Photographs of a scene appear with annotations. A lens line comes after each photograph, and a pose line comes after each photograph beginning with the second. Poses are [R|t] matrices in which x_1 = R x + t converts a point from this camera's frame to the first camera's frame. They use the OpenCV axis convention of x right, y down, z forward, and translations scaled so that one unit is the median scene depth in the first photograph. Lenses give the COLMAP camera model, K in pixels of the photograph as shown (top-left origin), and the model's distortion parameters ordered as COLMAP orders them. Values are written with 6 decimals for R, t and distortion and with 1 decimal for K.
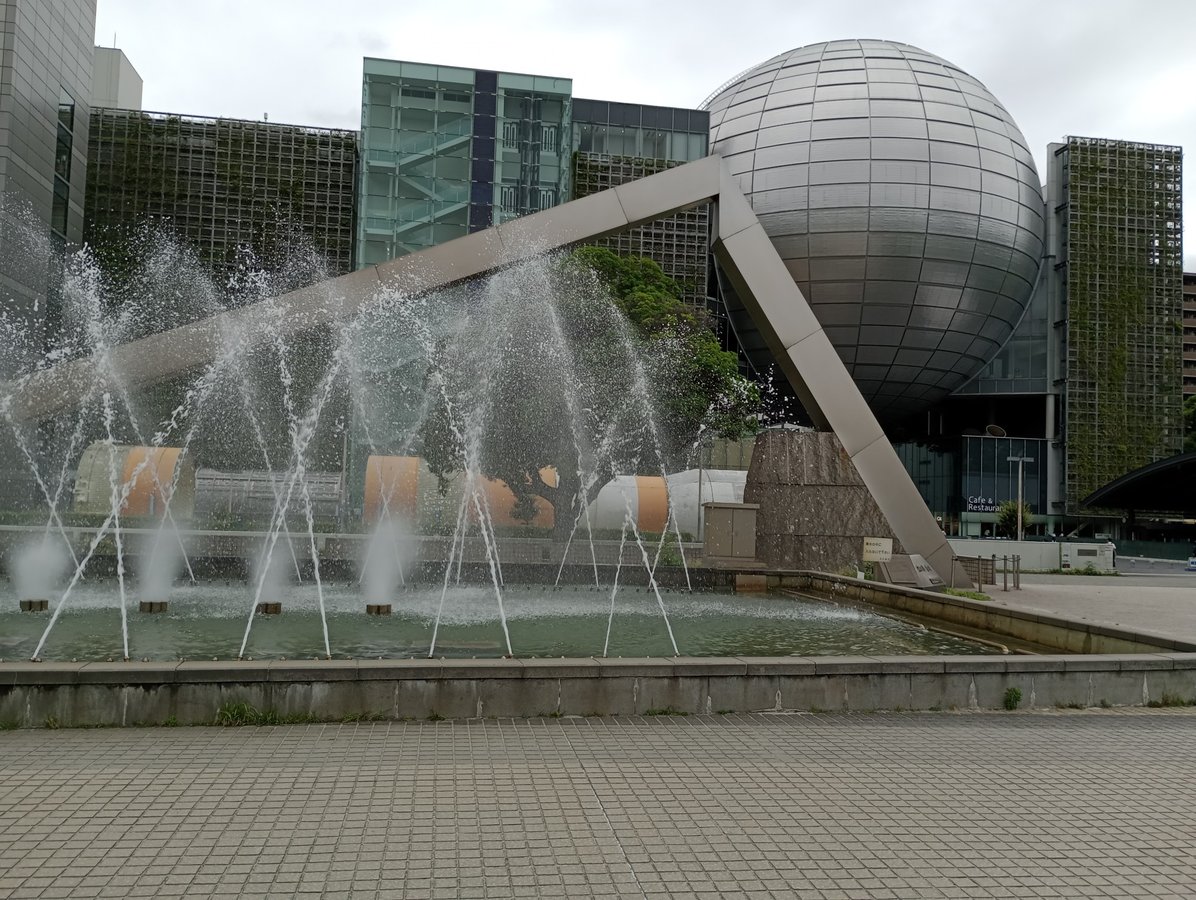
lens RADIAL K [[1005.7, 0, 594.9], [0, 1005.7, 450.4], [0, 0, 1]] dist [0.053447, -0.062634]
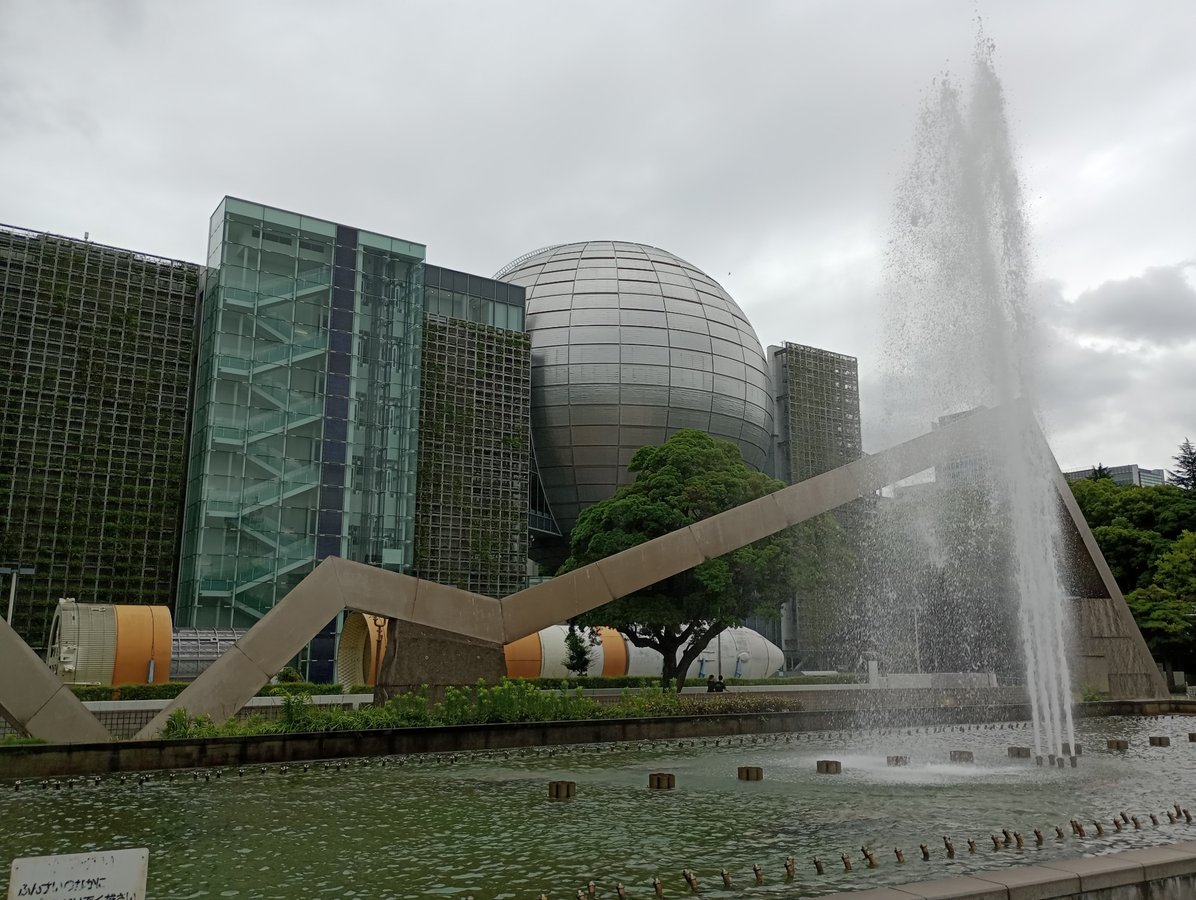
lens RADIAL K [[1005.7, 0, 602.3], [0, 1005.7, 447.7], [0, 0, 1]] dist [0.053447, -0.062634]
pose [[0.904707, 0.055314, 0.422428, -0.289437], [0.004458, 0.990252, -0.139213, -0.009416], [-0.426011, 0.127831, 0.895642, 0.001281]]
